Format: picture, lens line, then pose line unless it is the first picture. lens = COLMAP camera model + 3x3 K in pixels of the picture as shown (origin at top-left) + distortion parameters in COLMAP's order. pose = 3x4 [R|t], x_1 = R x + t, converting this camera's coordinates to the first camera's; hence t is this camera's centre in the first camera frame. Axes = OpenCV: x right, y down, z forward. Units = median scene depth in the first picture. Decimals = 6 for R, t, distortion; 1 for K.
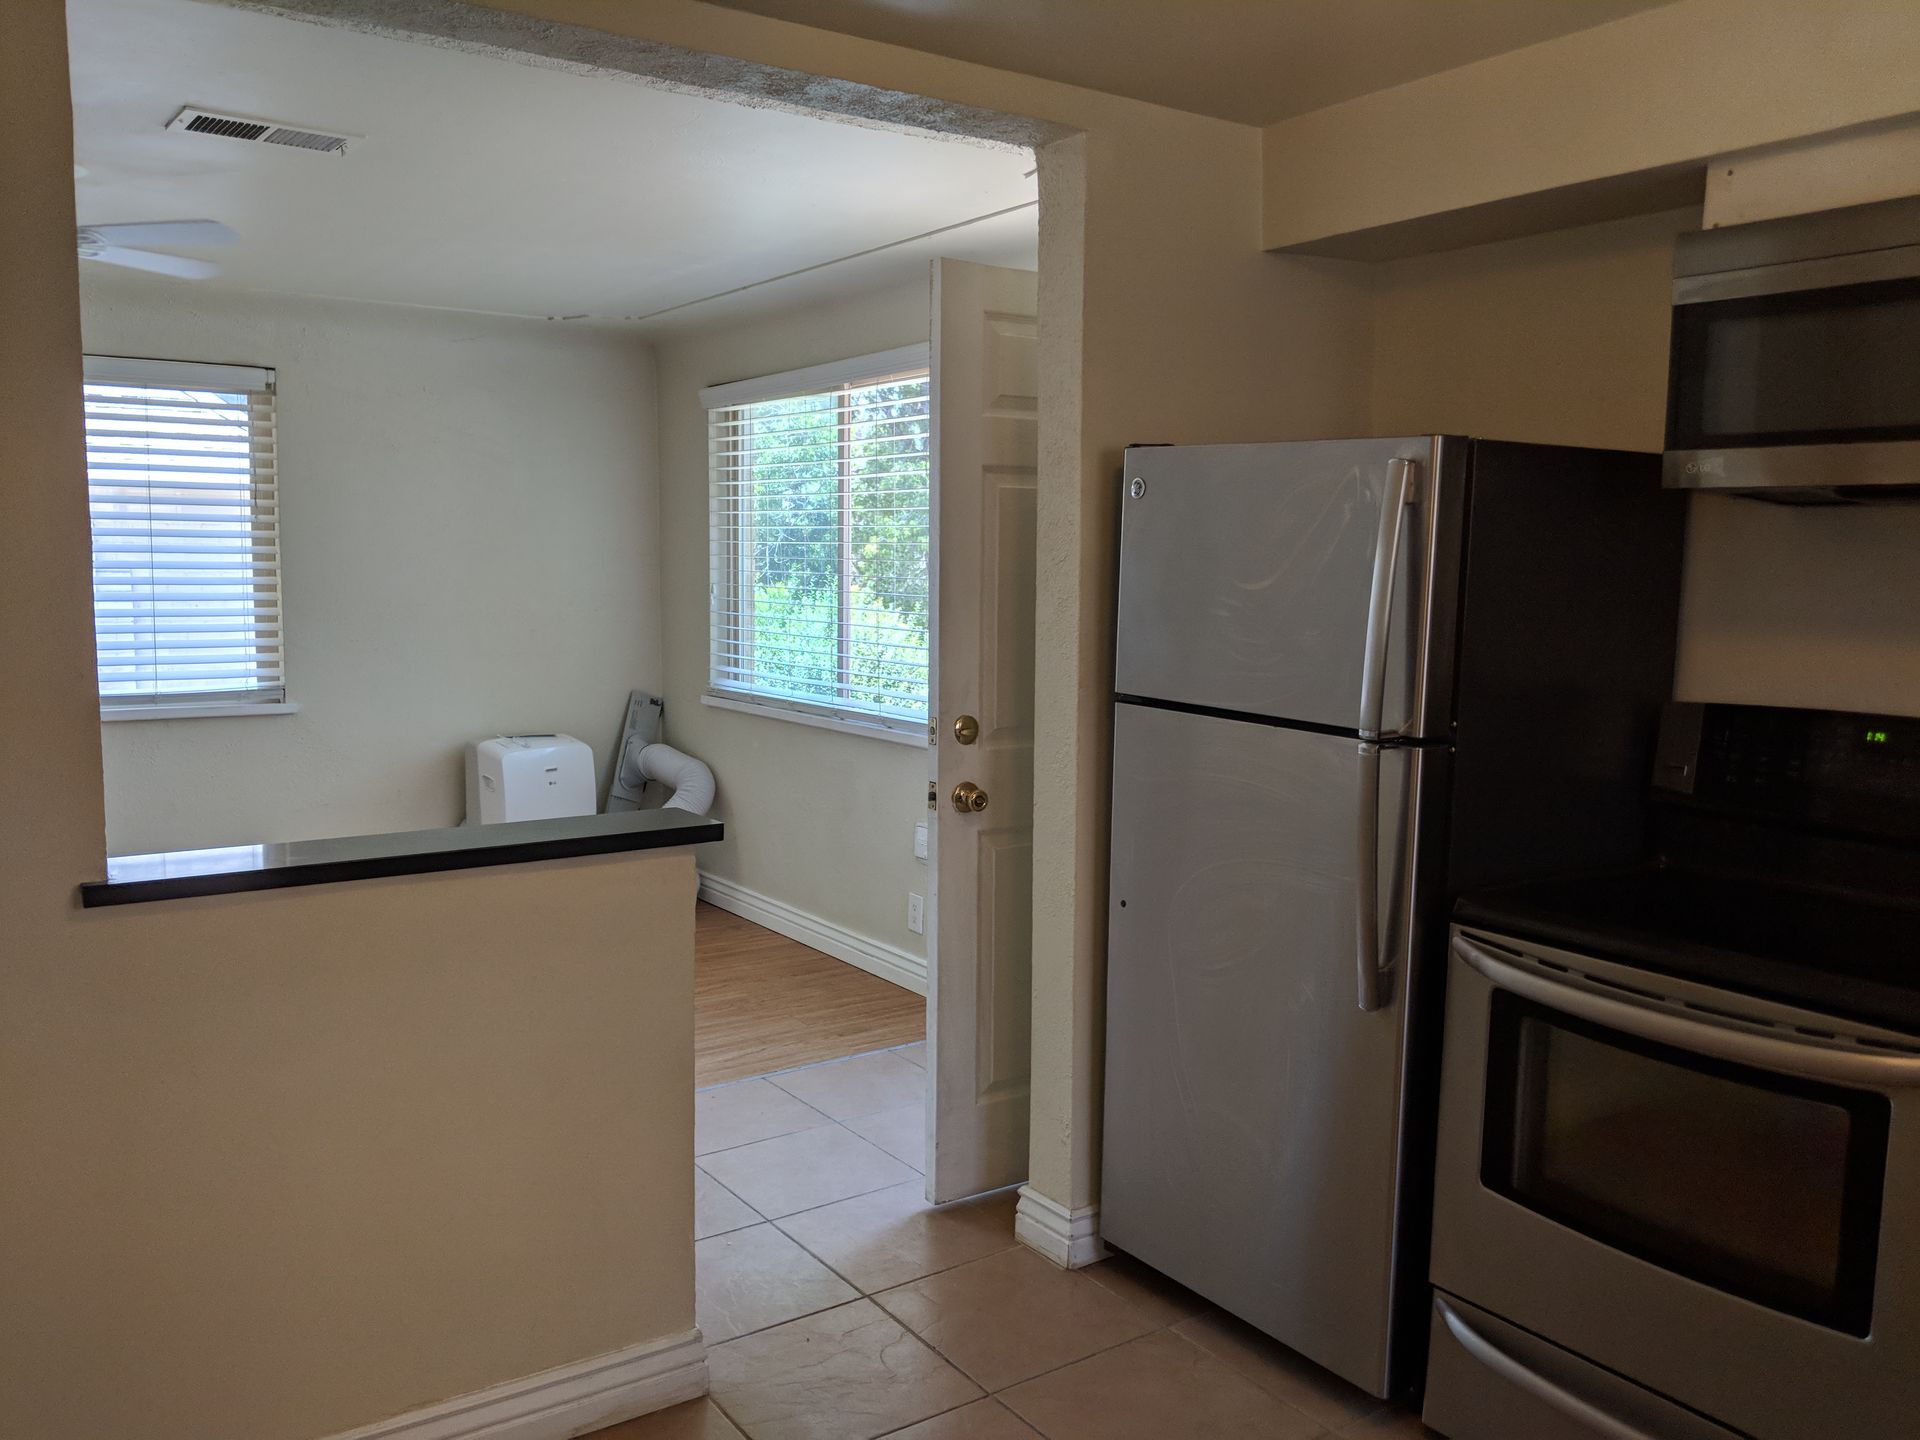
lens RADIAL K [[1511.4, 0, 960.0], [0, 1511.4, 720.0], [0, 0, 1]] dist [0.076095, -0.166066]
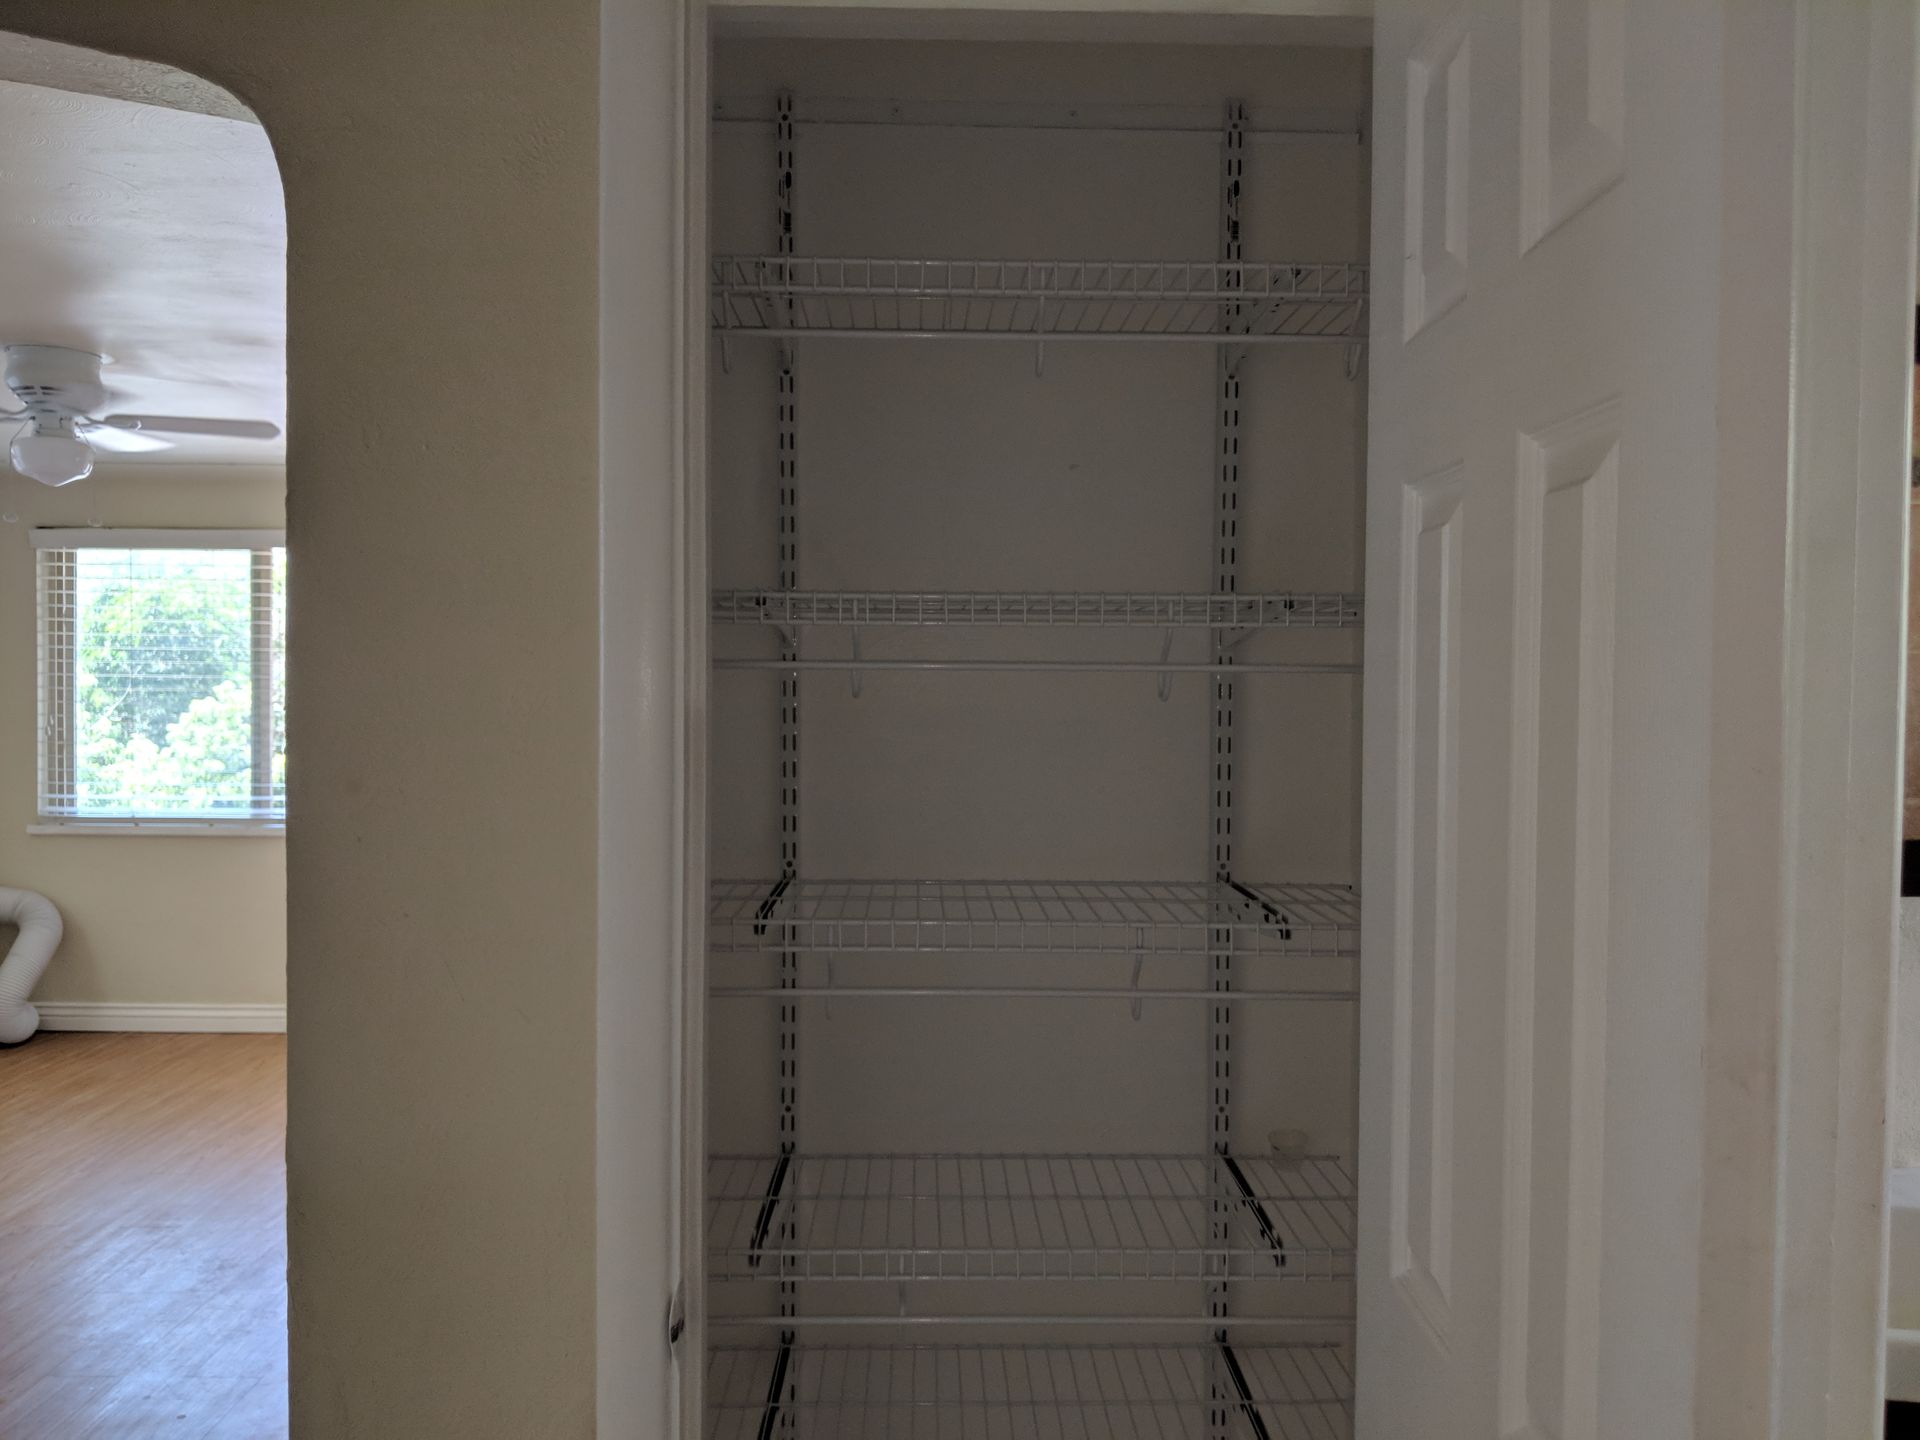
lens RADIAL K [[1529.3, 0, 963.7], [0, 1529.3, 729.8], [0, 0, 1]] dist [0.096004, -0.173583]
pose [[0.553825, -0.032594, 0.831995, -1.694004], [0.085894, 0.996139, -0.018152, -0.018872], [-0.828191, 0.081517, 0.554486, -0.230623]]
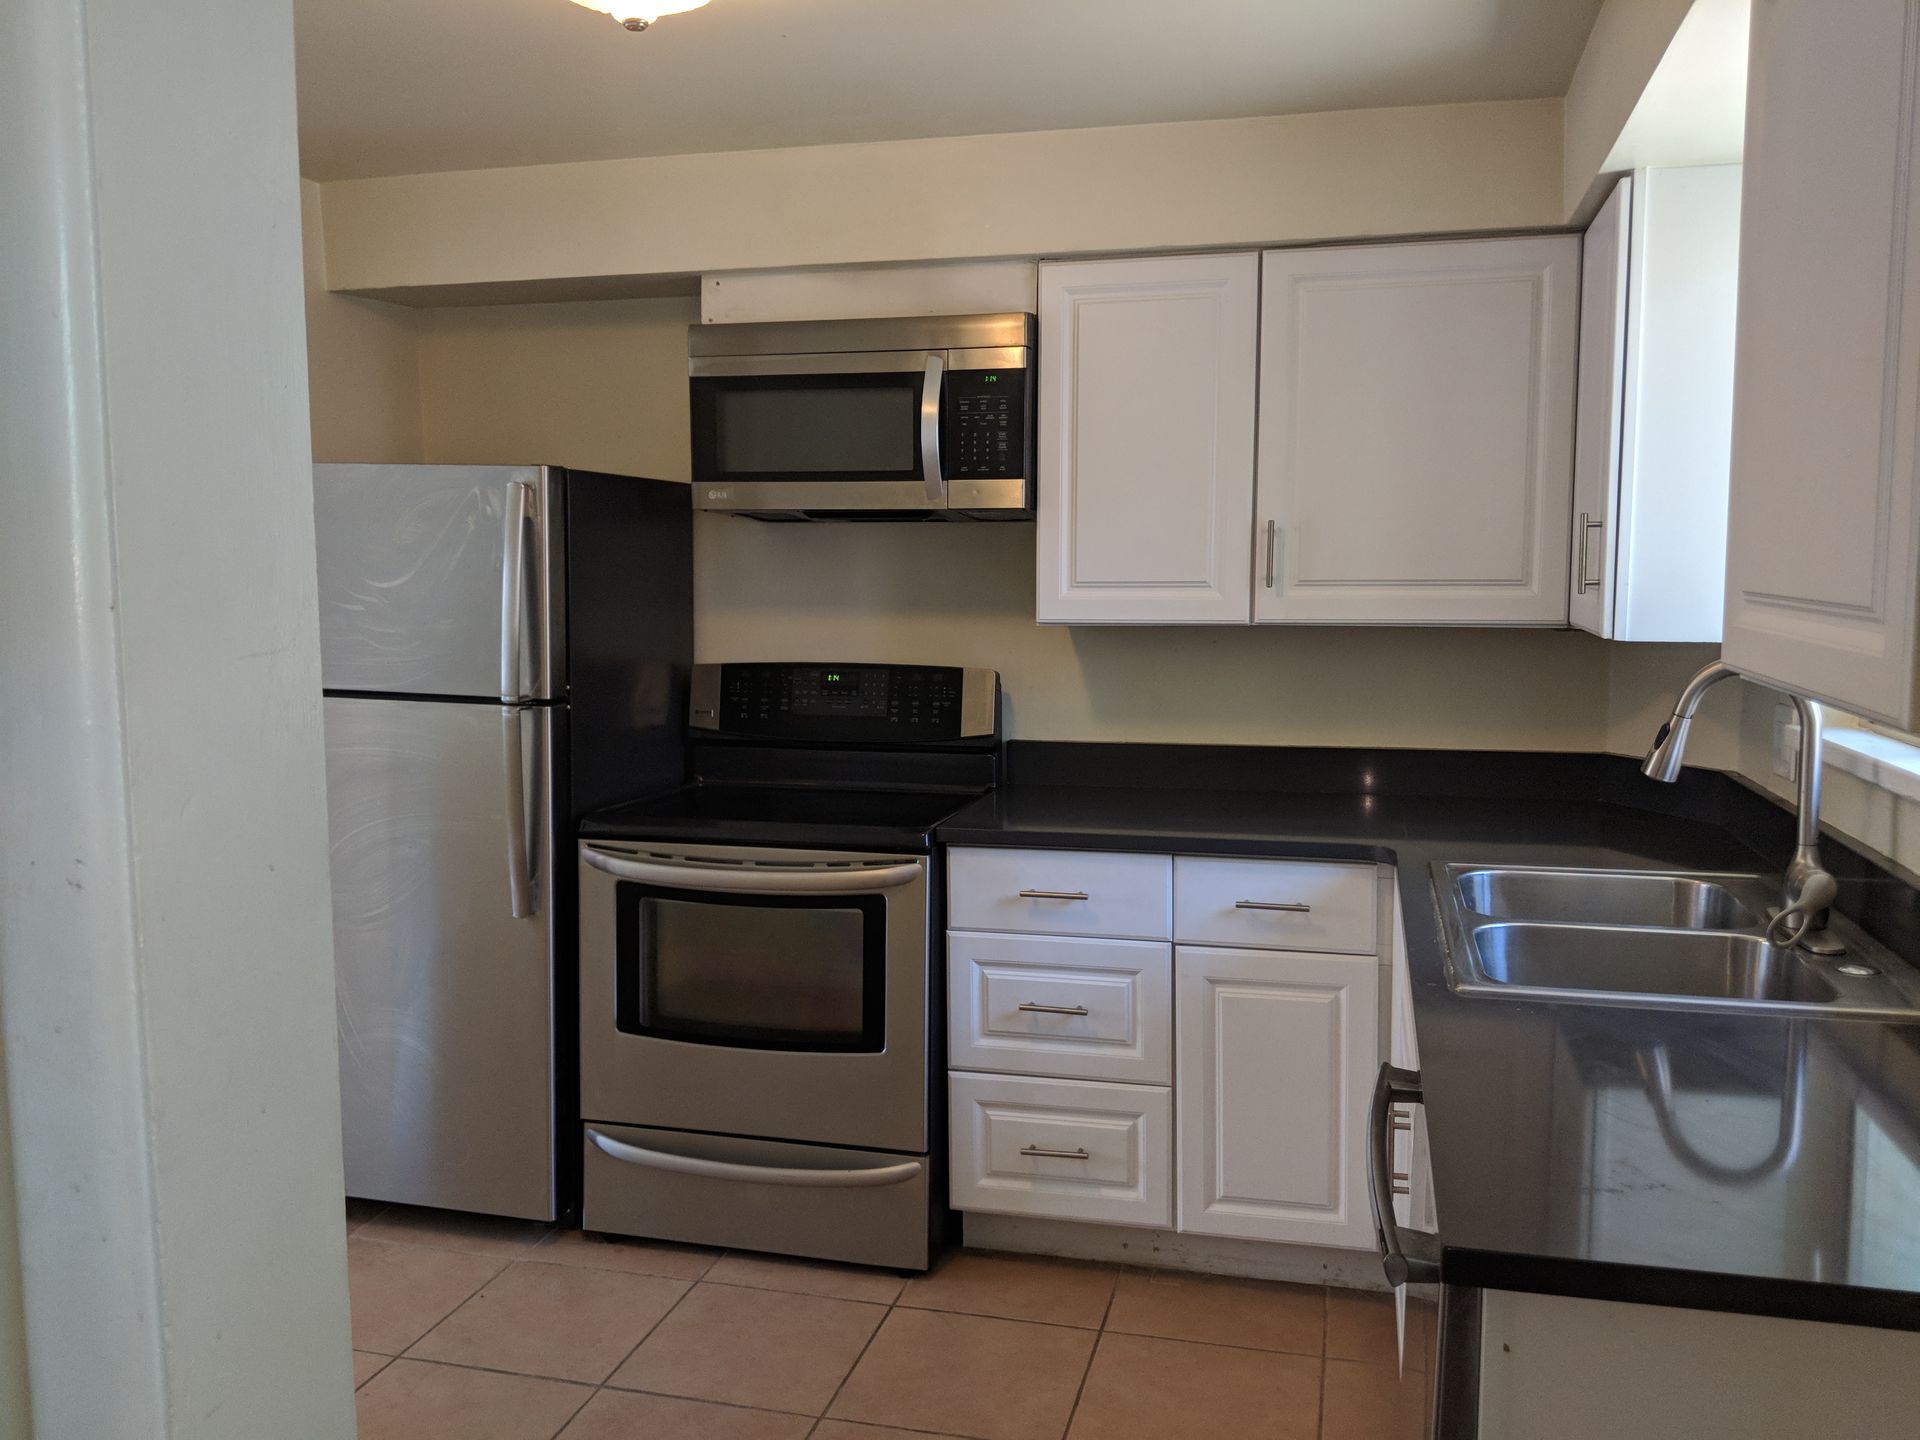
lens RADIAL K [[1529.3, 0, 963.7], [0, 1529.3, 729.8], [0, 0, 1]] dist [0.096004, -0.173583]
pose [[0.759172, -0.081674, 0.645746, -0.268351], [0.077371, 0.996386, 0.035061, 0.018610], [-0.646276, 0.023345, 0.762747, -0.221544]]
